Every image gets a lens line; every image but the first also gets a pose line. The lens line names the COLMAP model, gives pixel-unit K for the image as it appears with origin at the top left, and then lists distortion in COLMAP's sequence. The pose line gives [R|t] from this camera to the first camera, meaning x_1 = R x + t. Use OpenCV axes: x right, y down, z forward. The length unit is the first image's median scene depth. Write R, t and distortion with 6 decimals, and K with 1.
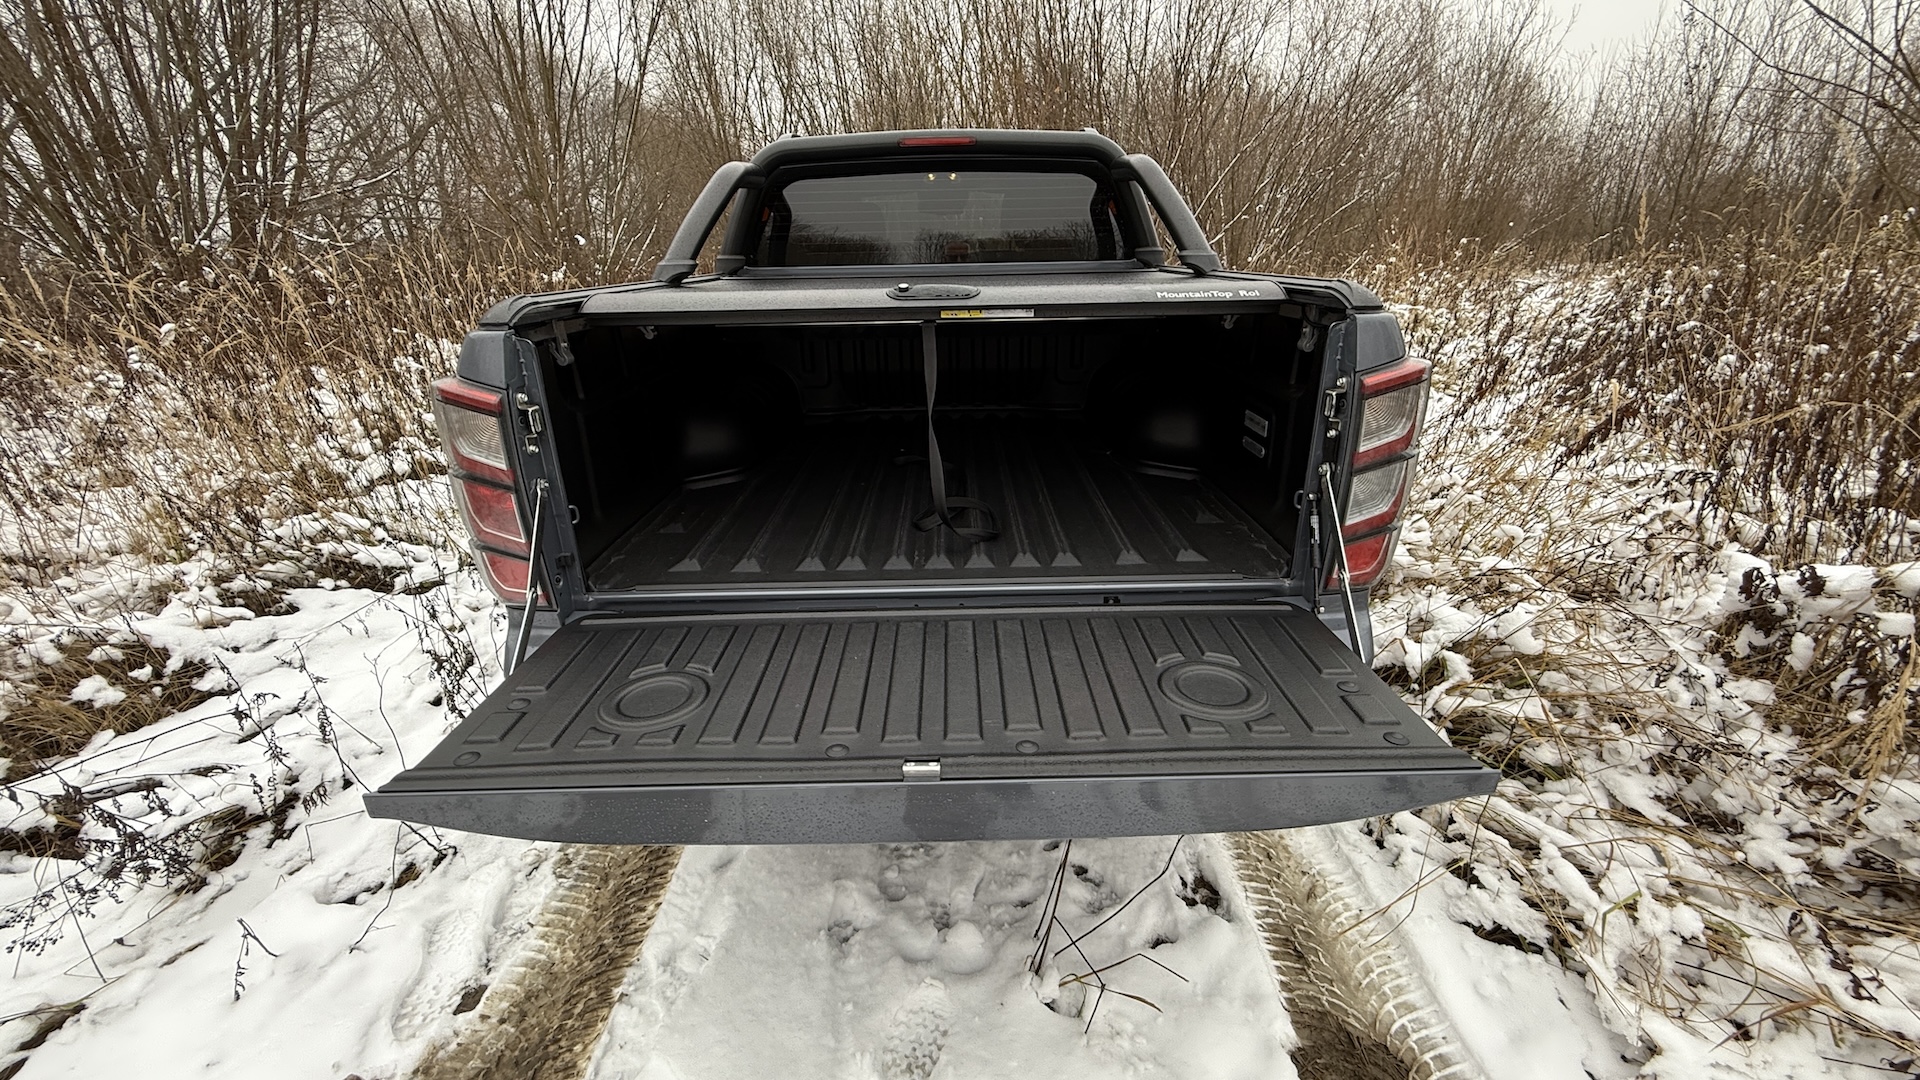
lens RADIAL K [[765.9, 0, 956.2], [0, 765.9, 537.3], [0, 0, 1]] dist [0.000268, -0.004025]
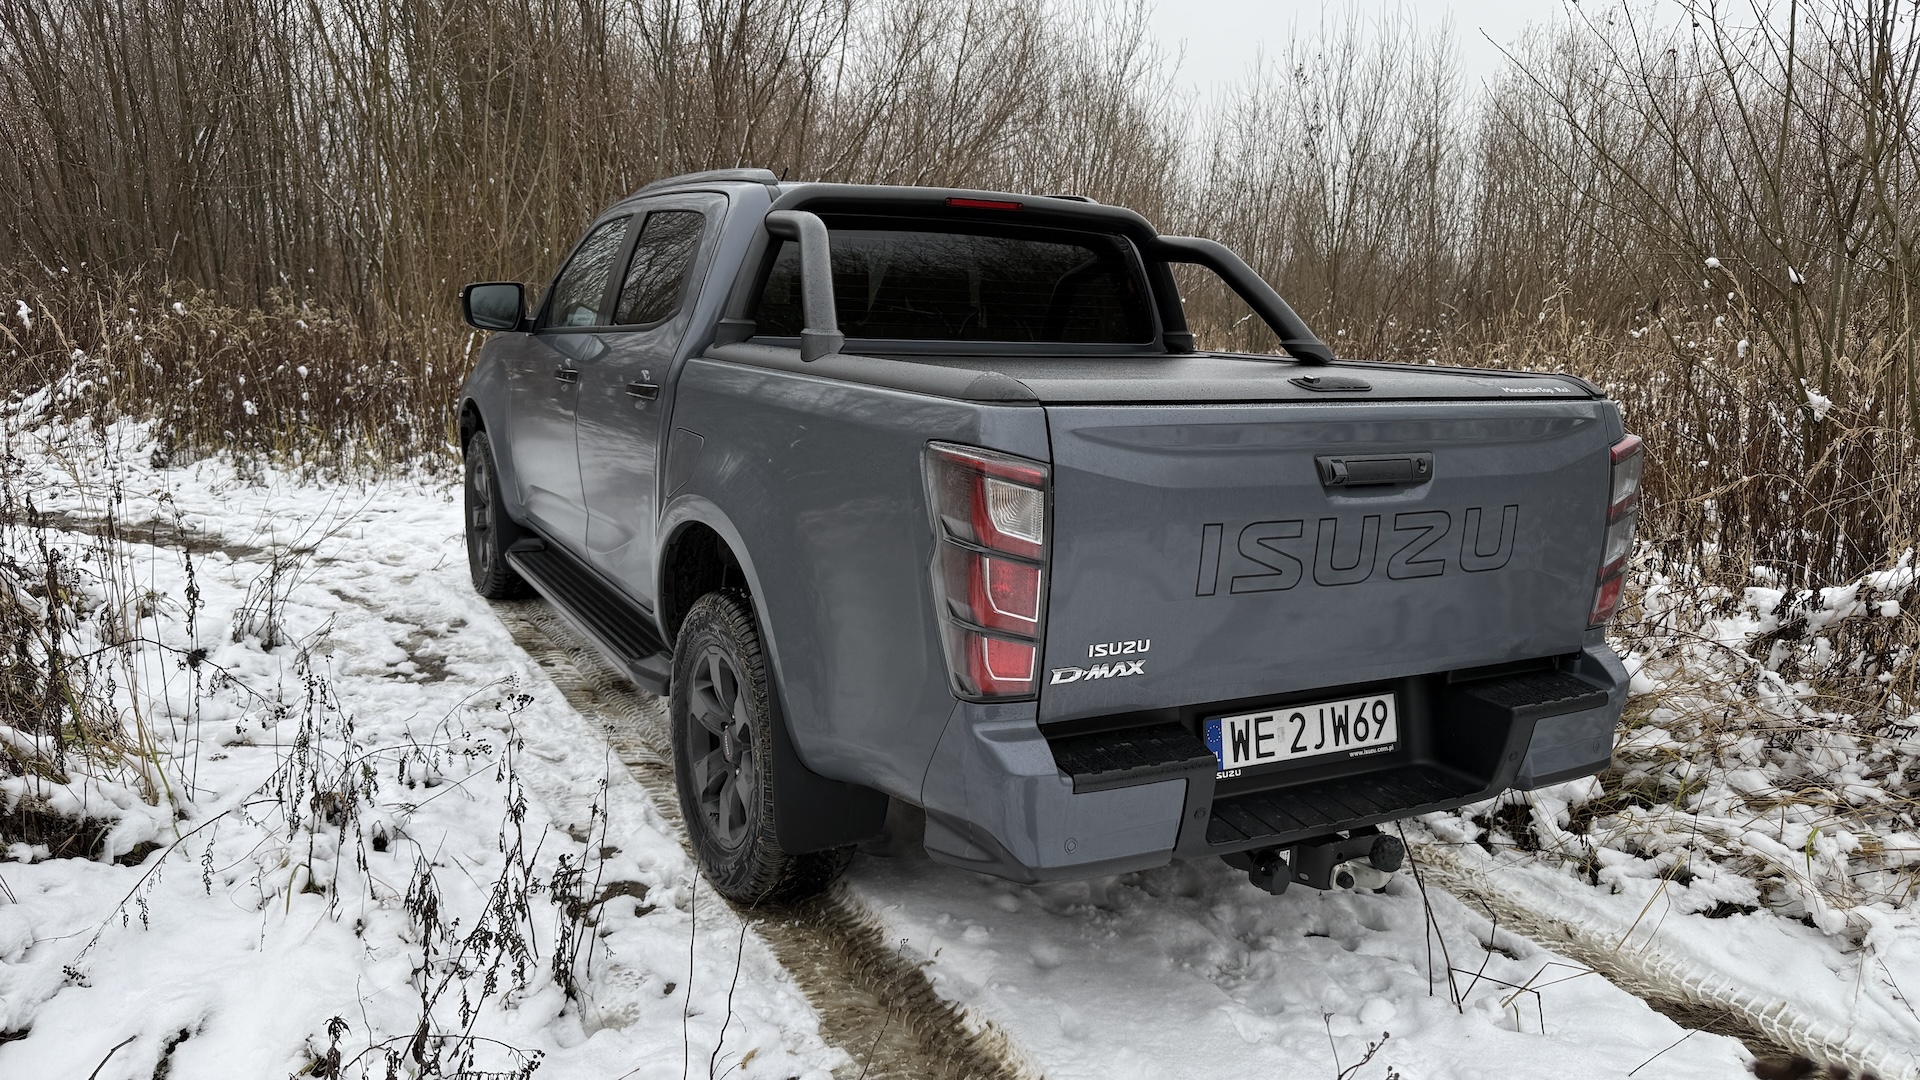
lens RADIAL K [[1340.5, 0, 957.4], [0, 1340.5, 560.4], [0, 0, 1]] dist [0.125615, -0.212358]
pose [[0.876083, -0.041132, 0.480403, -0.878566], [0.122261, 0.982742, -0.138818, 0.091317], [-0.466403, 0.180350, 0.865992, -0.248054]]
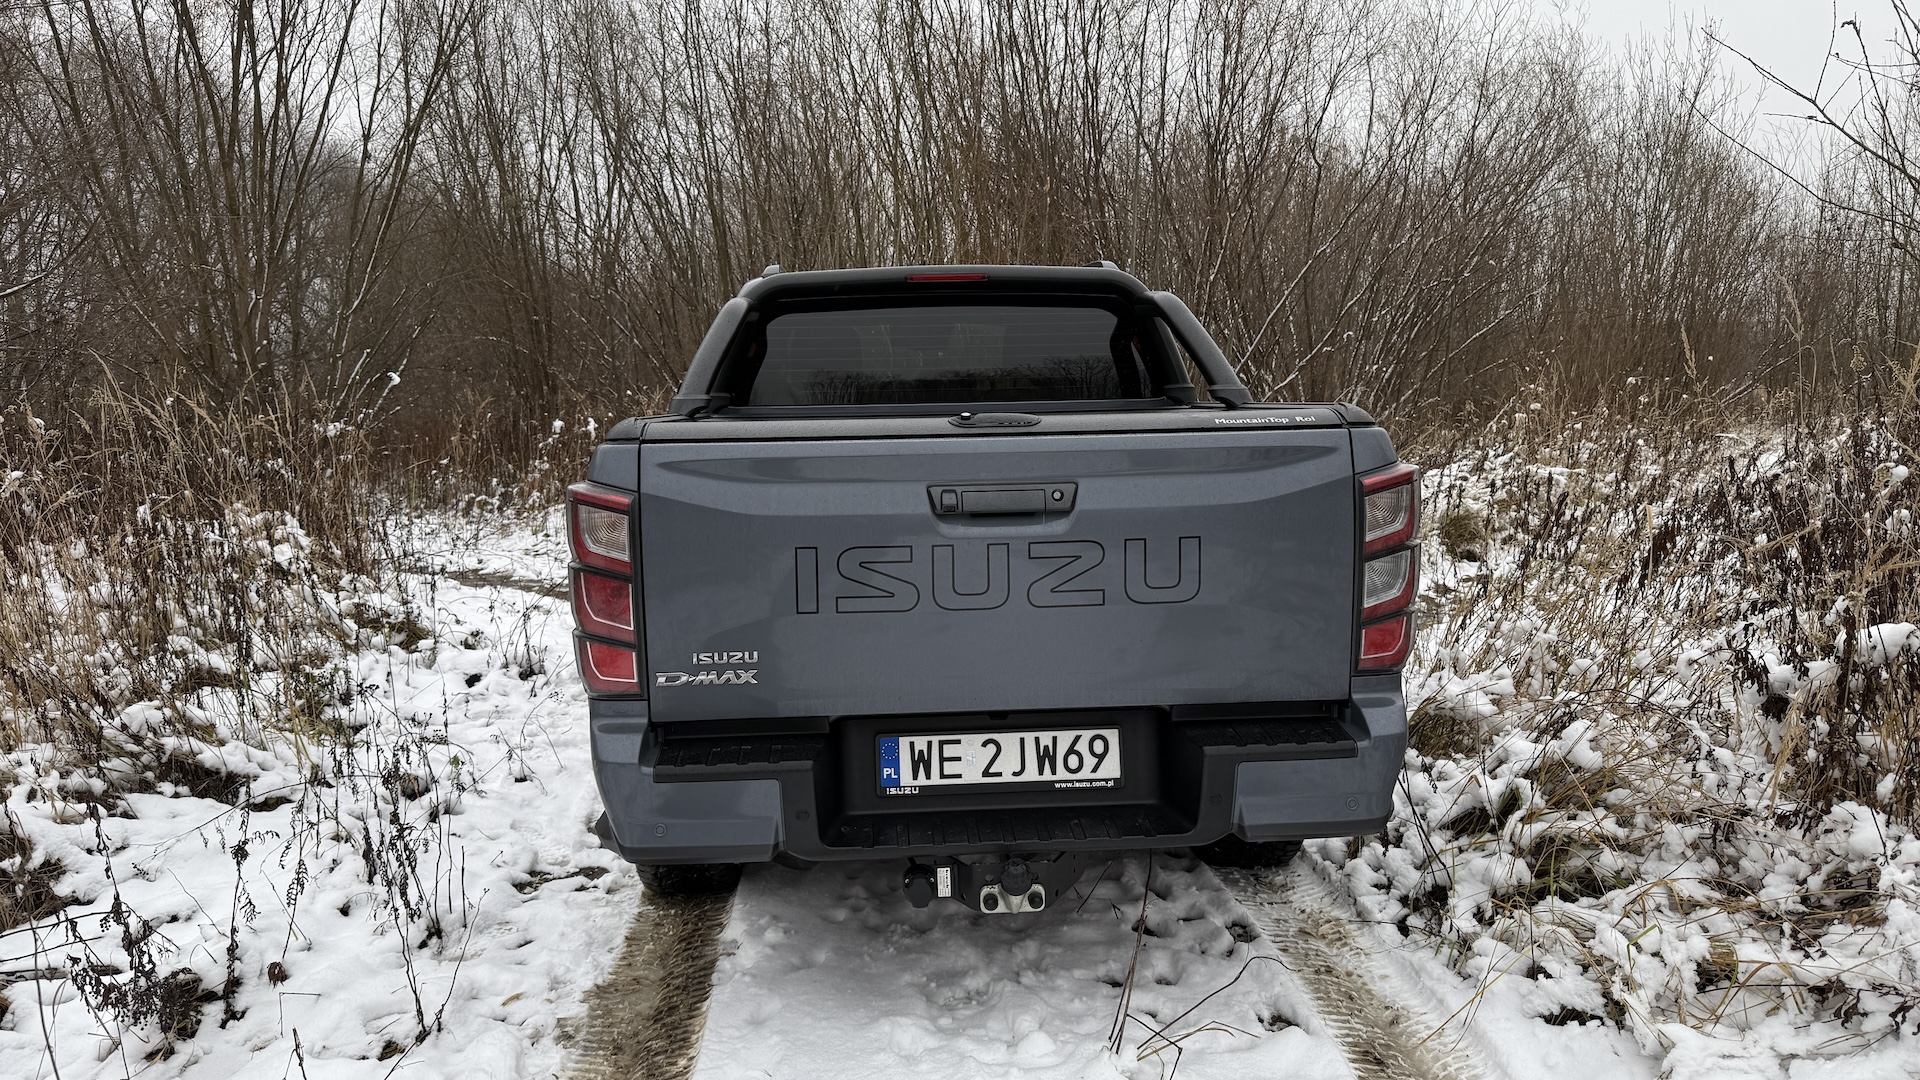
lens RADIAL K [[1348.4, 0, 947.6], [0, 1348.4, 538.6], [0, 0, 1]] dist [0.114550, -0.216603]
pose [[0.998352, -0.007361, 0.056917, -0.134674], [0.021566, 0.967173, -0.253203, 0.233394], [-0.053185, 0.254014, 0.965737, -0.572707]]
